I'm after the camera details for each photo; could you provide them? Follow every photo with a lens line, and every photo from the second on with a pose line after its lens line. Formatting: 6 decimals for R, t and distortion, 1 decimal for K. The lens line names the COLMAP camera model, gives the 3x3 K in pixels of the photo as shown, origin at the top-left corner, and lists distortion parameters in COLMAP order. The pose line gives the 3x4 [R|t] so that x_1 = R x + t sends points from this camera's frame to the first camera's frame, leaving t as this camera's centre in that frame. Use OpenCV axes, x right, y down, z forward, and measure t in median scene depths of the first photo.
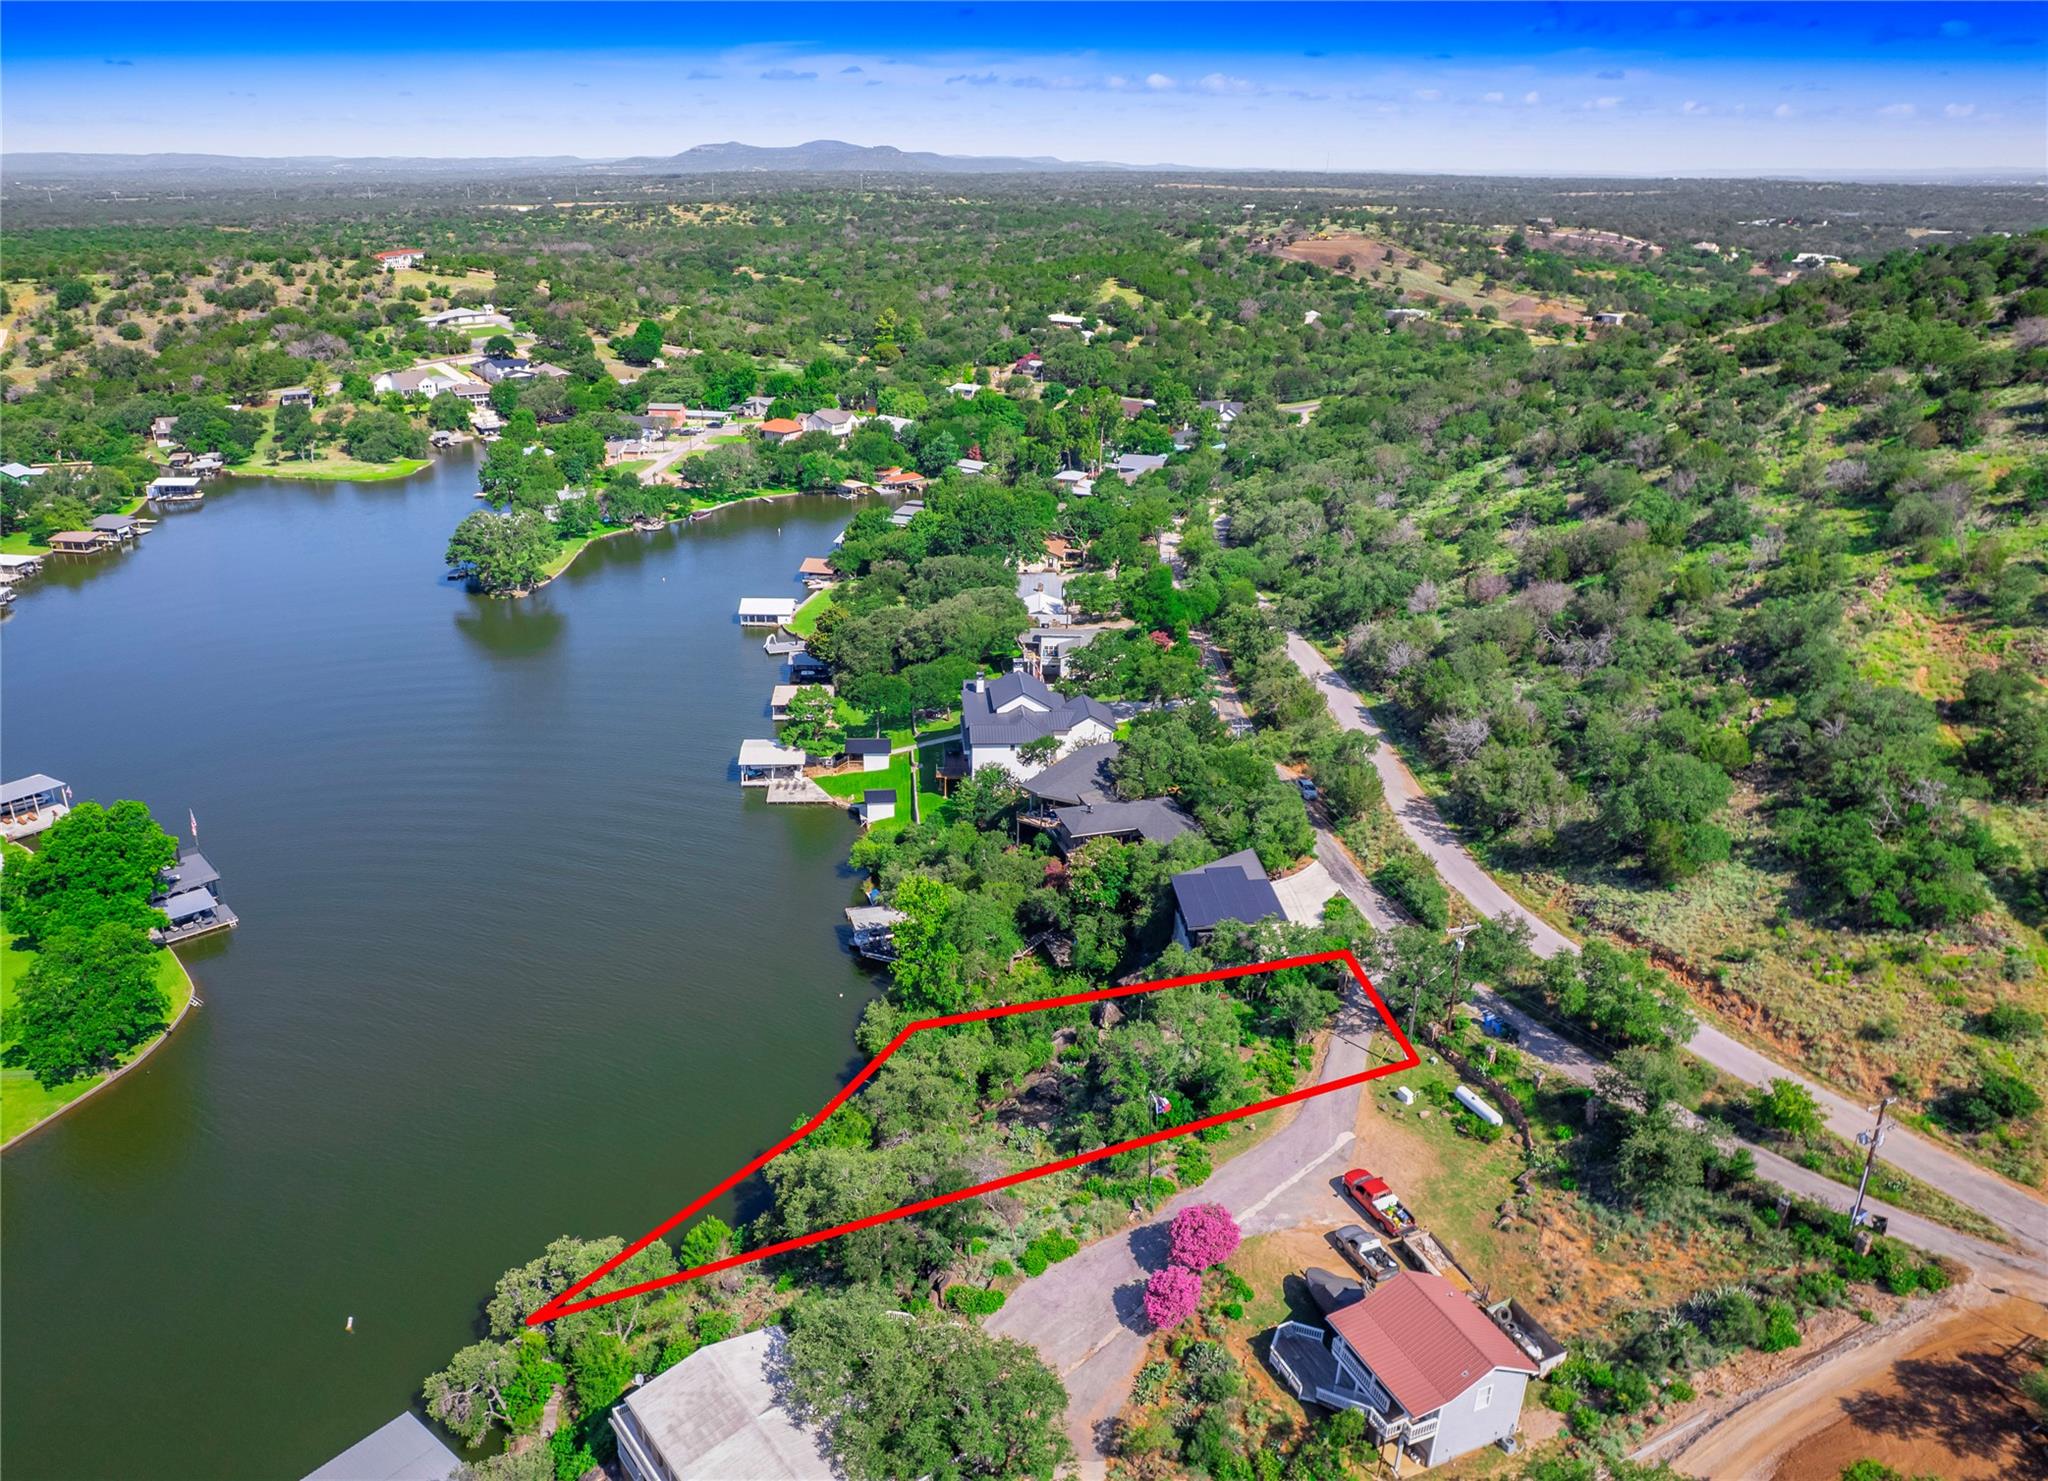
lens RADIAL K [[1473.4, 0, 945.0], [0, 1473.4, 740.2], [0, 0, 1]] dist [-0.000290, 0.000419]
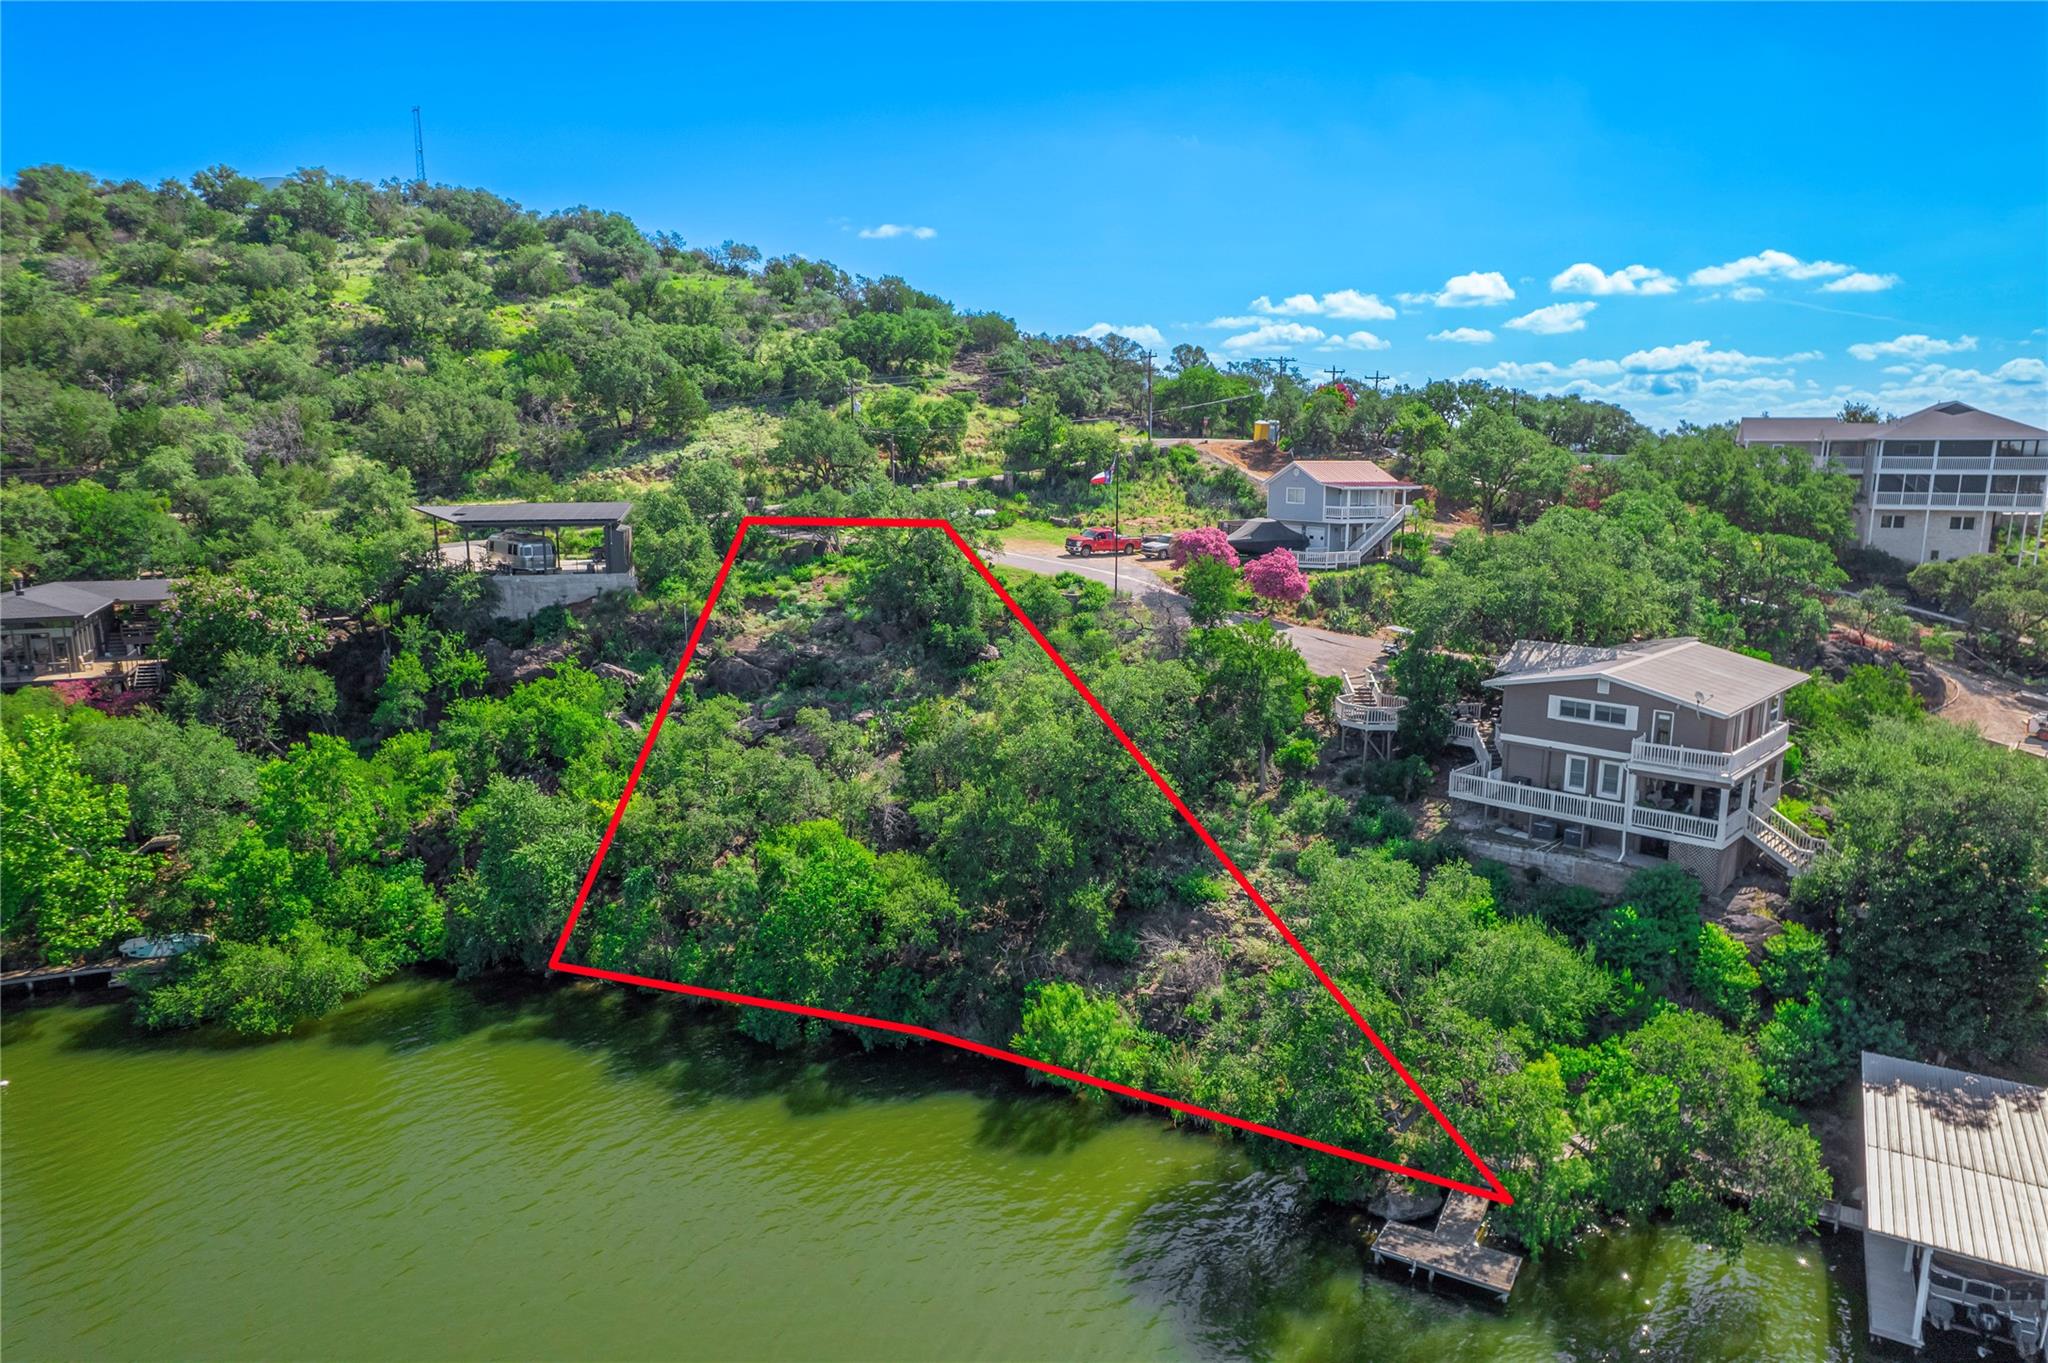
lens RADIAL K [[1311.8, 0, 1025.4], [0, 1311.8, 693.1], [0, 0, 1]] dist [-0.080042, 0.076661]
pose [[-0.163546, -0.206282, 0.964728, -0.618869], [0.361148, 0.897495, 0.253130, 0.136719], [-0.918055, 0.389808, -0.072284, 1.099329]]
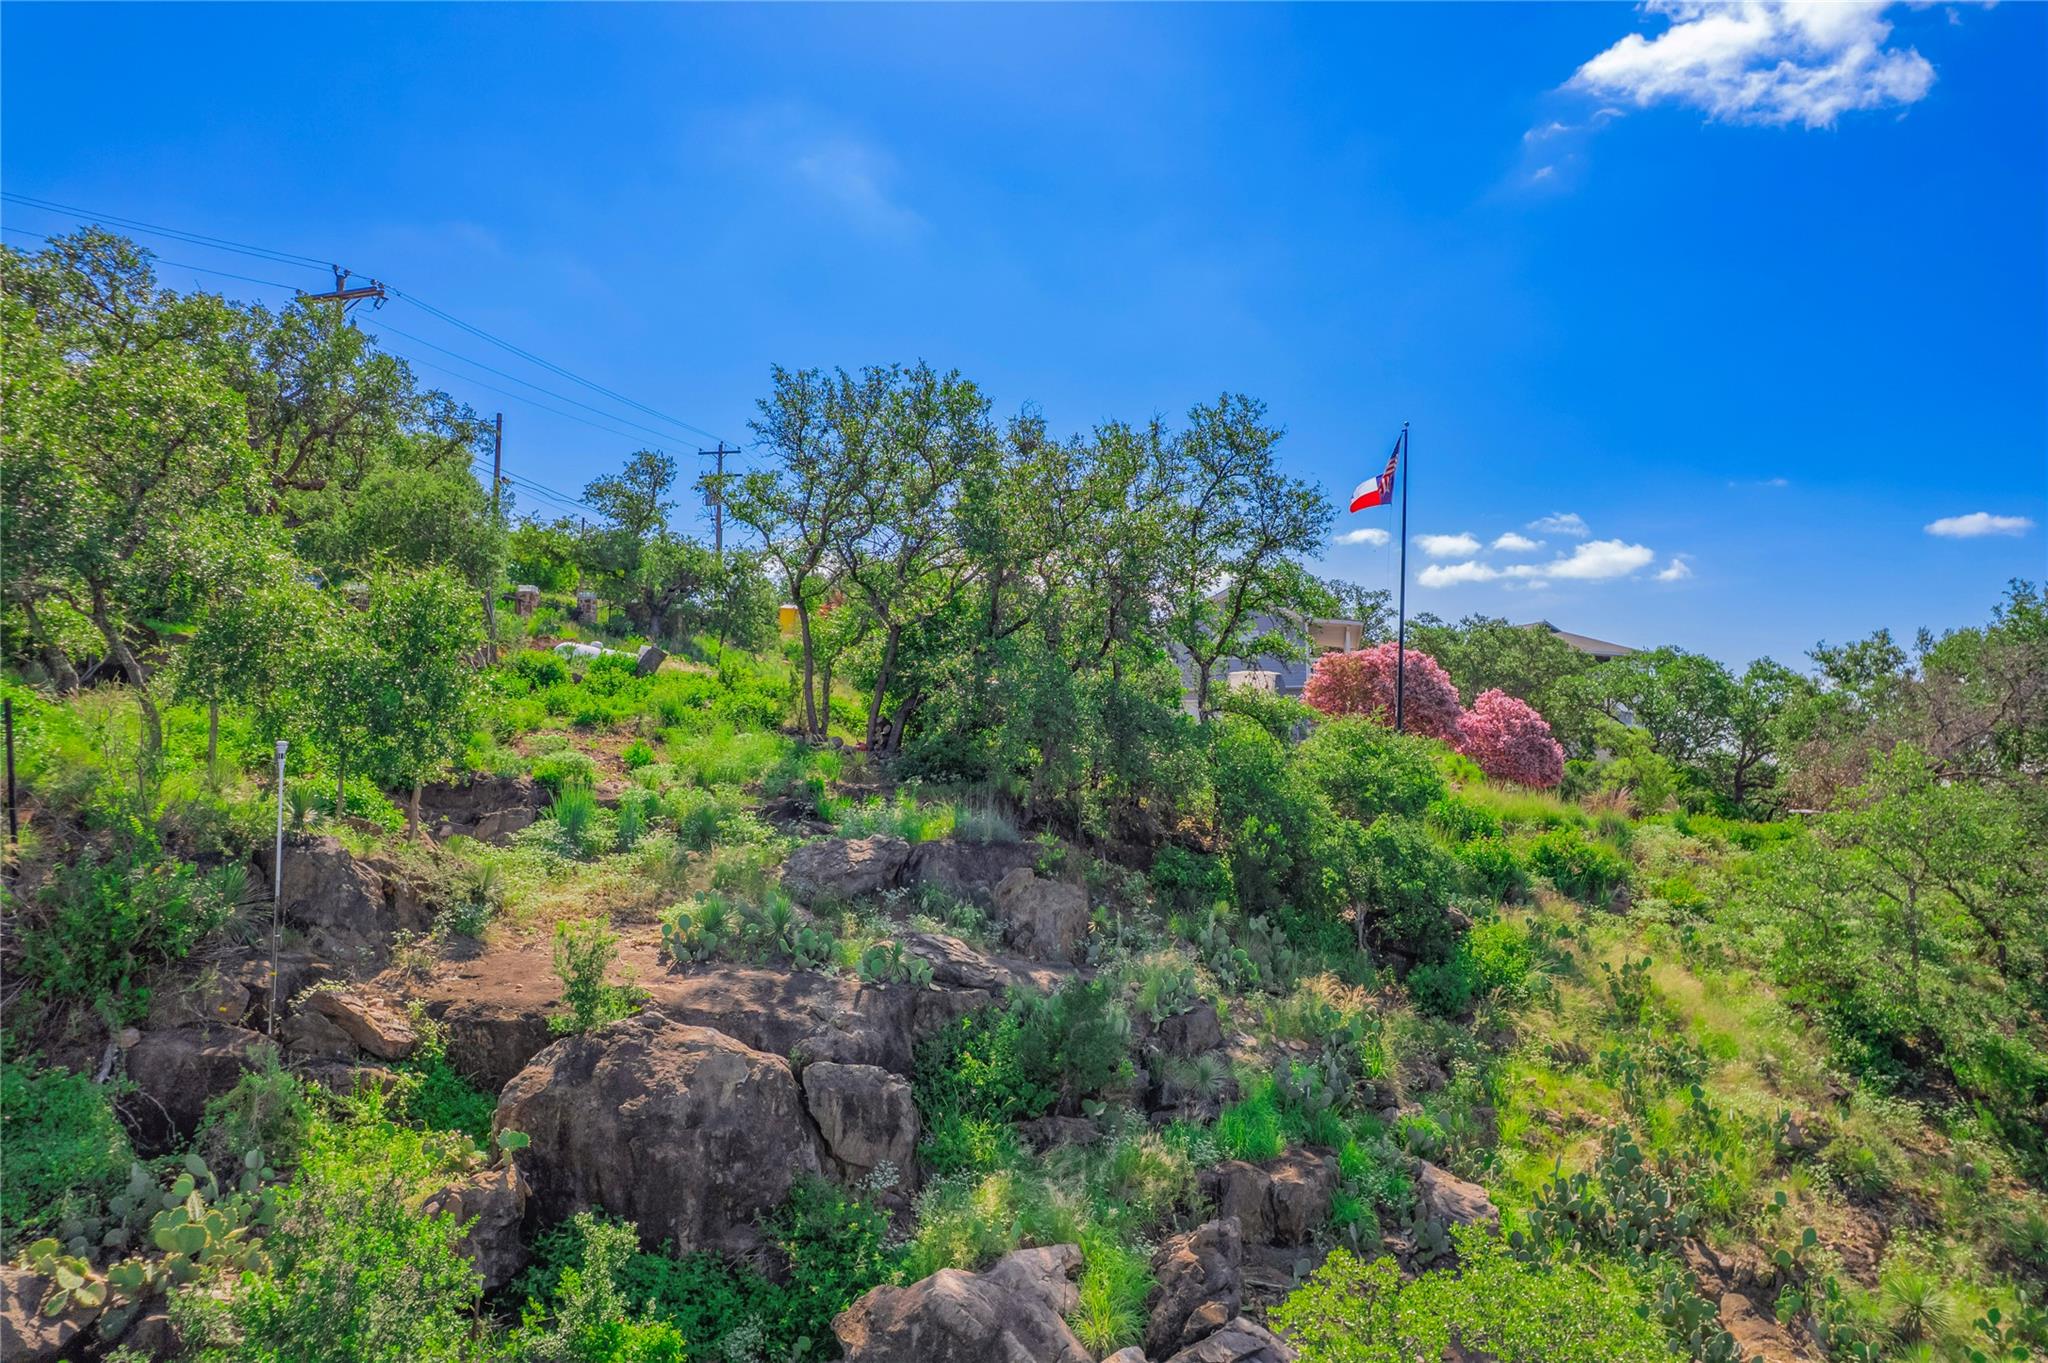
lens RADIAL K [[1315.0, 0, 1023.5], [0, 1315.0, 690.0], [0, 0, 1]] dist [-0.064573, 0.040673]
pose [[-0.816364, 0.026077, 0.576949, 0.023175], [0.196162, 0.952112, 0.234529, 0.189784], [-0.543204, 0.304637, -0.782385, 1.264786]]
